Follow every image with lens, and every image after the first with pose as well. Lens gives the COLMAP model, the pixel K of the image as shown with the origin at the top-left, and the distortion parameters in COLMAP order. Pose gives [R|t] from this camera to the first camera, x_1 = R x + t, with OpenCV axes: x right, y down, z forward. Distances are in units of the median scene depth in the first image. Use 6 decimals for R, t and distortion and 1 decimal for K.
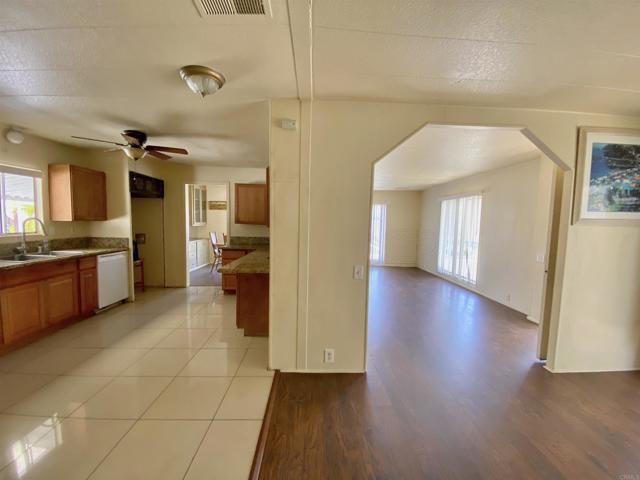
lens RADIAL K [[263.6, 0, 317.7], [0, 263.6, 242.7], [0, 0, 1]] dist [0.034392, -0.025696]
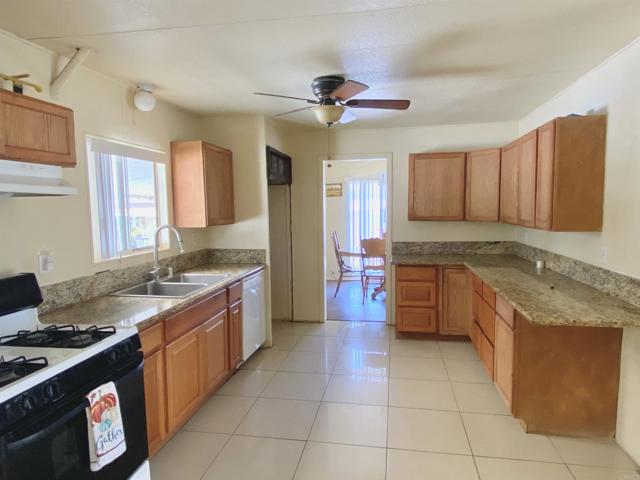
lens RADIAL K [[398.0, 0, 320.0], [0, 398.0, 240.0], [0, 0, 1]] dist [0.043354, -0.040250]
pose [[0.980664, -0.017783, -0.194888, -0.500424], [0.018566, 0.999825, 0.002193, -0.051697], [0.194815, -0.005769, 0.980823, 0.099665]]
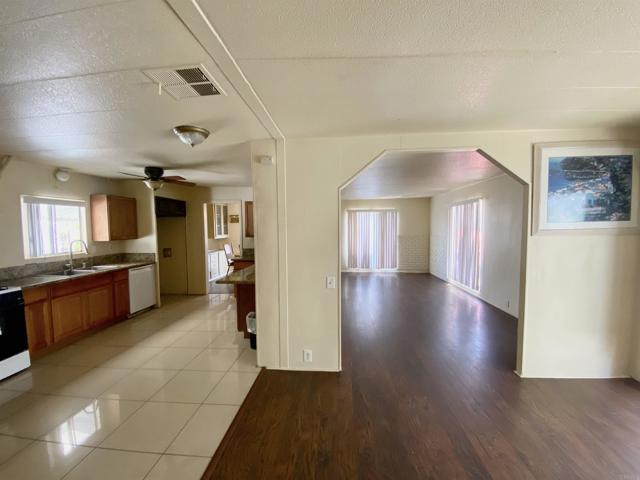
lens RADIAL K [[263.6, 0, 317.7], [0, 263.6, 242.7], [0, 0, 1]] dist [0.034392, -0.025696]
pose [[0.993430, -0.026027, -0.111441, 0.170386], [0.023862, 0.999501, -0.020712, -0.028449], [0.111924, 0.017917, 0.993555, -0.107967]]
